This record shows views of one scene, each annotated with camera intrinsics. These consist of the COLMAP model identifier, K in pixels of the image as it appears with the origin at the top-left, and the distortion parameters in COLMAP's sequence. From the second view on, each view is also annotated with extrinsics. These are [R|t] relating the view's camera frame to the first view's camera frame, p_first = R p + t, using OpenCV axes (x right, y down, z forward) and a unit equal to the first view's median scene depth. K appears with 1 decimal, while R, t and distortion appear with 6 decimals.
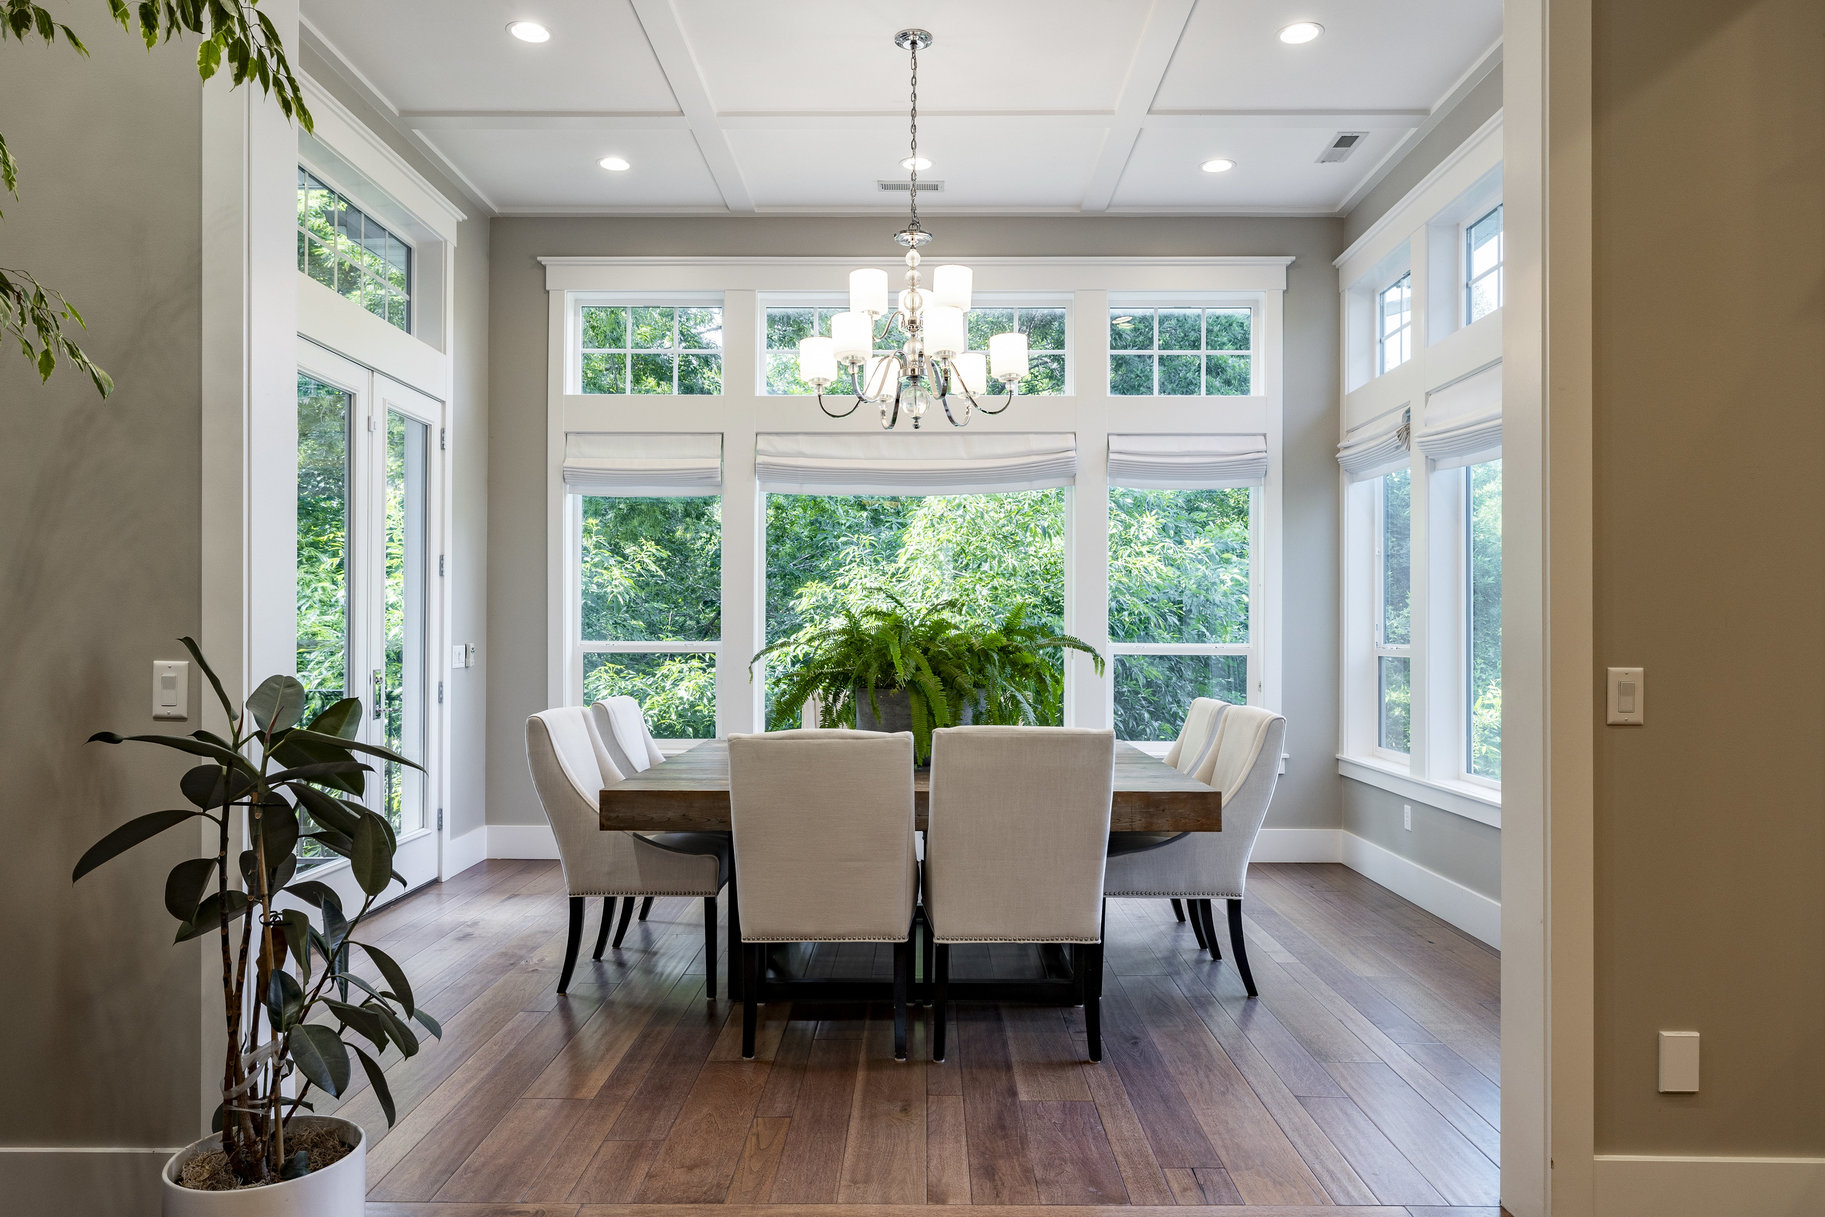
lens RADIAL K [[1215.3, 0, 914.4], [0, 1215.3, 617.5], [0, 0, 1]] dist [0.000732, 0.000649]
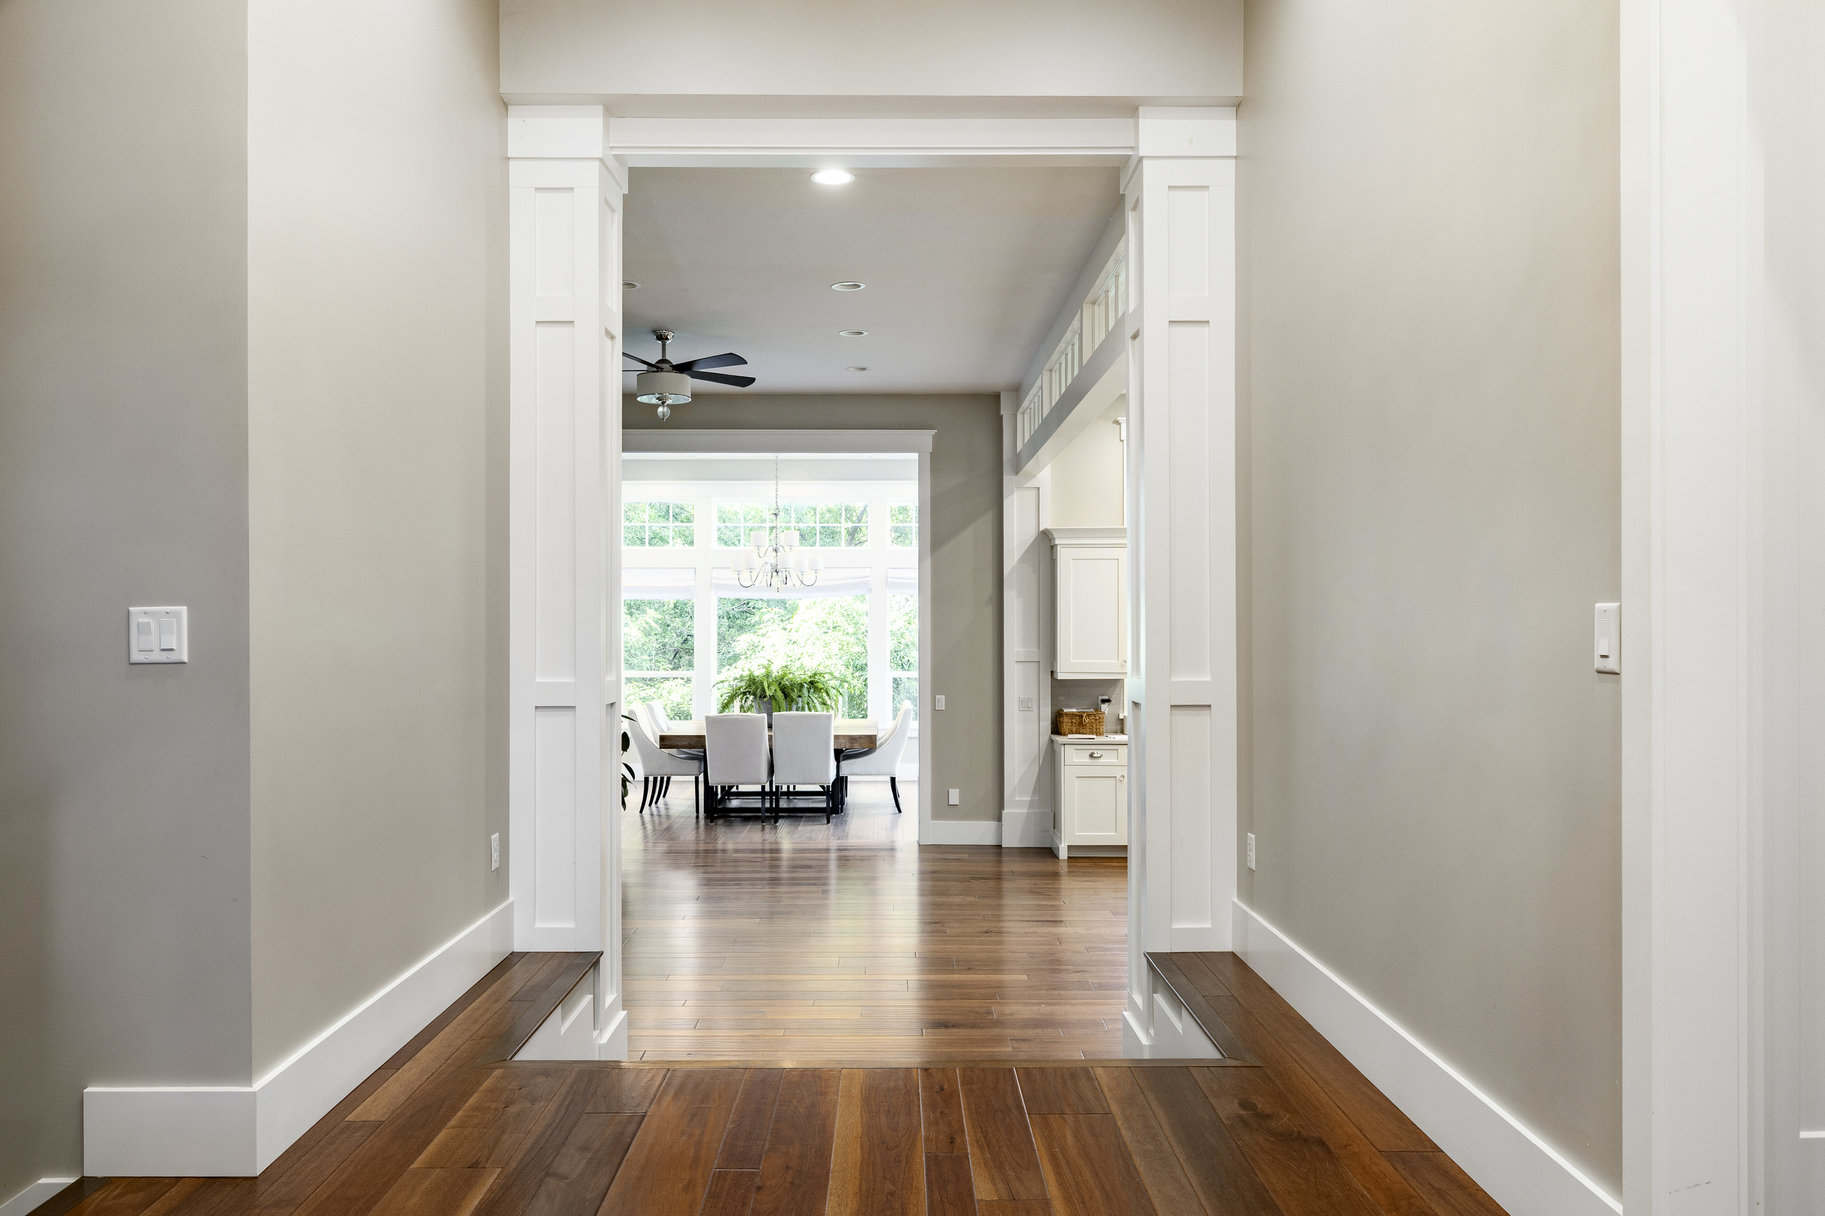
lens RADIAL K [[1298.2, 0, 909.1], [0, 1298.2, 605.0], [0, 0, 1]] dist [0.003310, 0.000116]
pose [[0.999714, -0.001761, 0.023856, 0.221232], [0.001772, 0.999998, -0.000418, -0.139314], [-0.023855, 0.000460, 0.999715, -1.782247]]
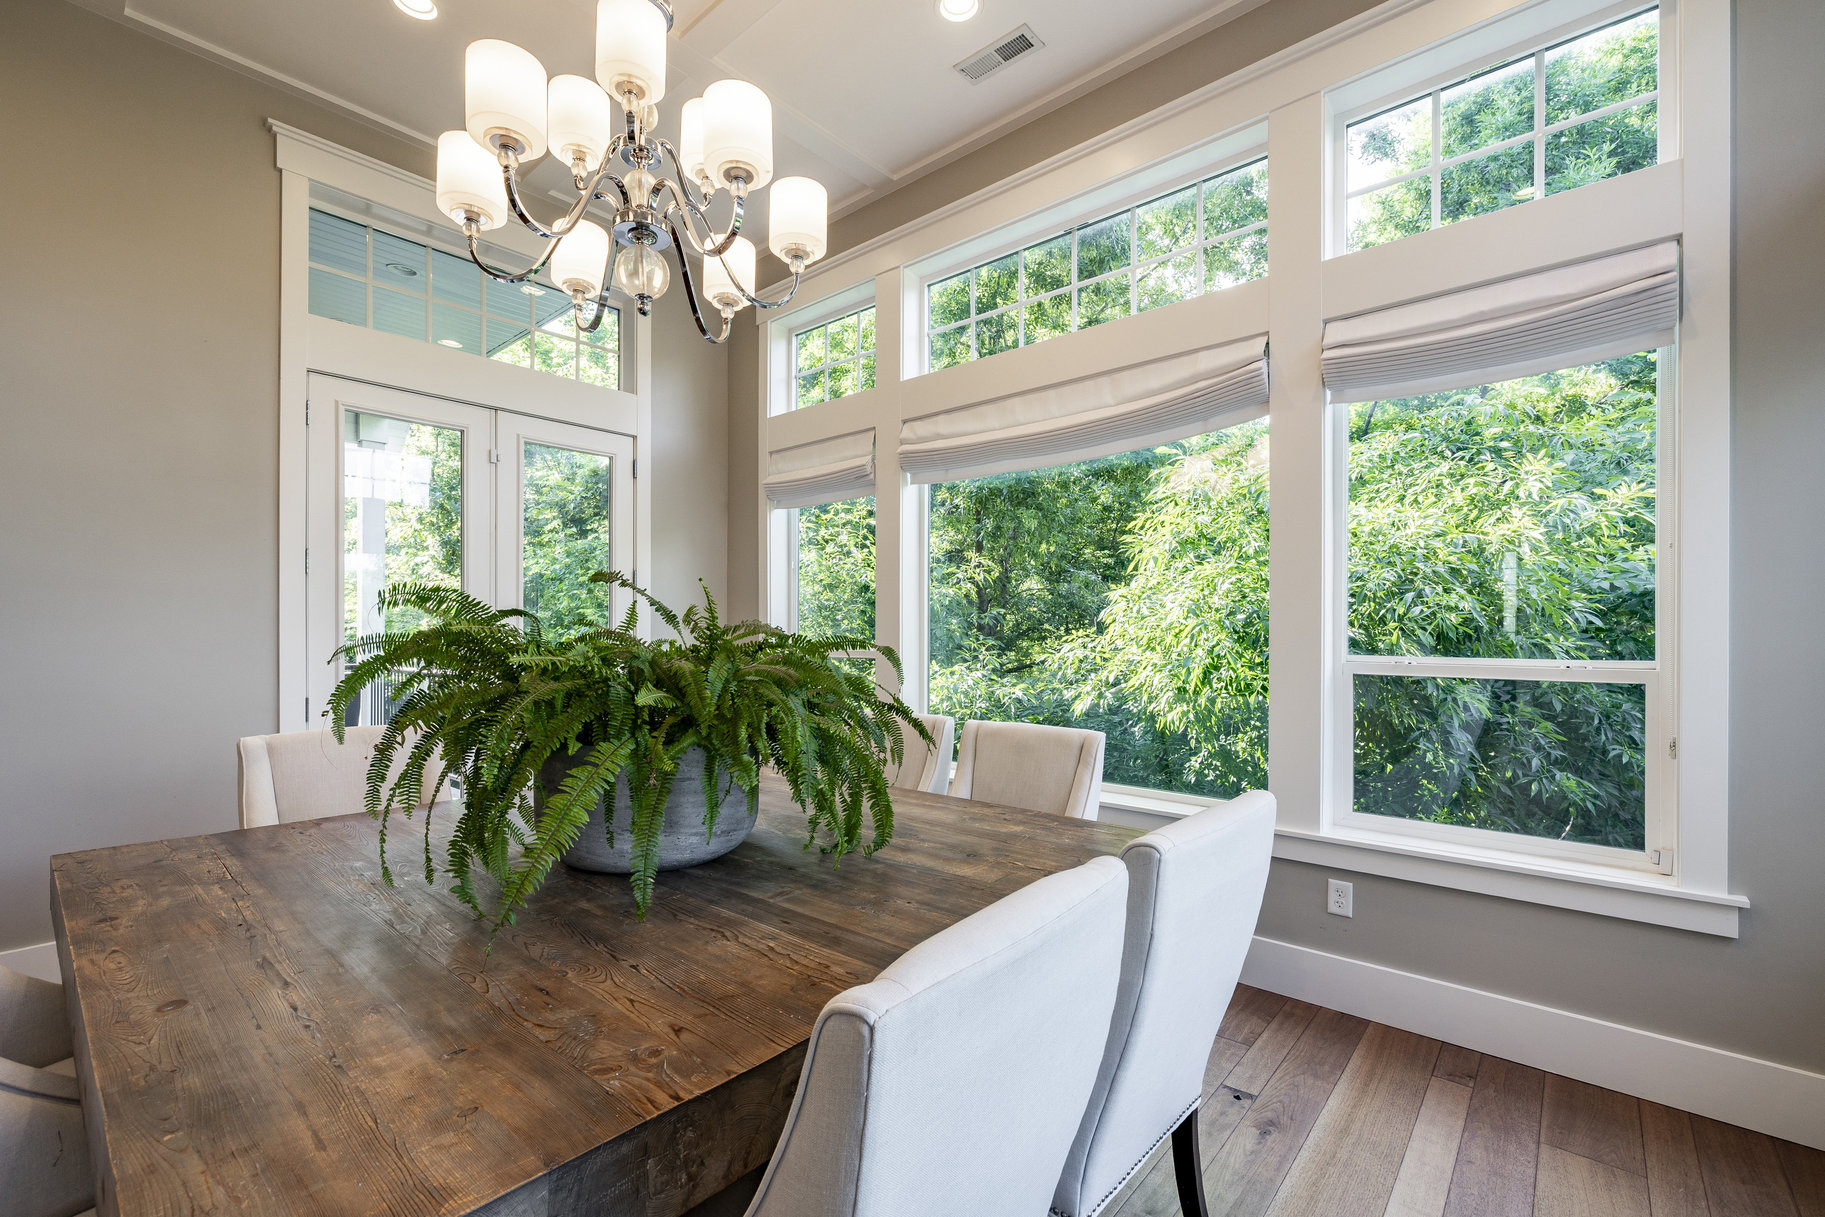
lens RADIAL K [[777.5, 0, 910.4], [0, 777.5, 624.4], [0, 0, 1]] dist [-0.000977, 0.000142]
pose [[0.758337, -0.010734, -0.651775, 0.401575], [0.006492, 0.999939, -0.008914, 0.010570], [0.651831, 0.002529, 0.758360, 0.878316]]
